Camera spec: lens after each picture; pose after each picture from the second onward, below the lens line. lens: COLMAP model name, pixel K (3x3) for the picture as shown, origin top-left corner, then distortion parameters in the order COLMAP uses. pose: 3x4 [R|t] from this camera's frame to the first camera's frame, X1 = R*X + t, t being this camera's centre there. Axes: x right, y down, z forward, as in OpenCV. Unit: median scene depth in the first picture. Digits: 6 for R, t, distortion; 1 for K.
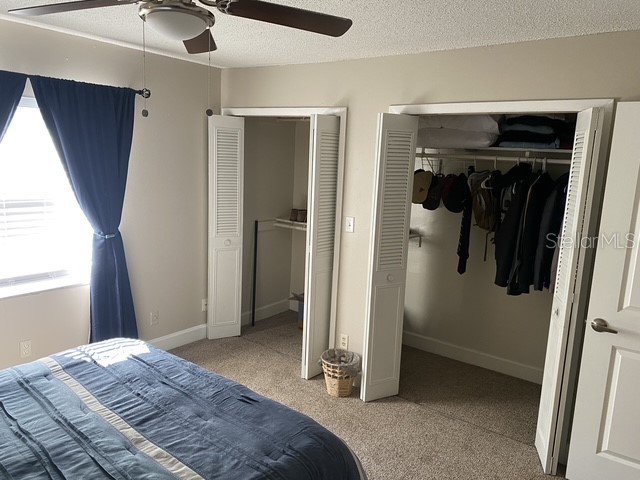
lens RADIAL K [[489.4, 0, 320.0], [0, 489.4, 240.0], [0, 0, 1]] dist [-0.000099, -0.002774]
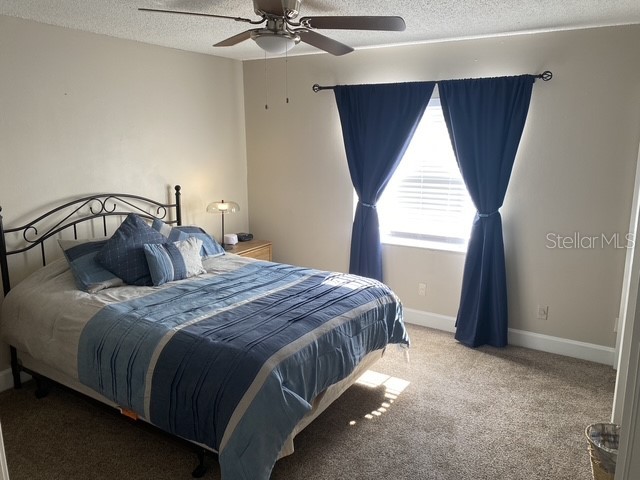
lens RADIAL K [[489.4, 0, 320.0], [0, 489.4, 240.0], [0, 0, 1]] dist [-0.000099, -0.002774]
pose [[0.112222, 0.151241, -0.982106, 0.702516], [-0.168557, 0.976924, 0.131183, -0.040453], [0.979283, 0.150819, 0.135125, 0.567108]]
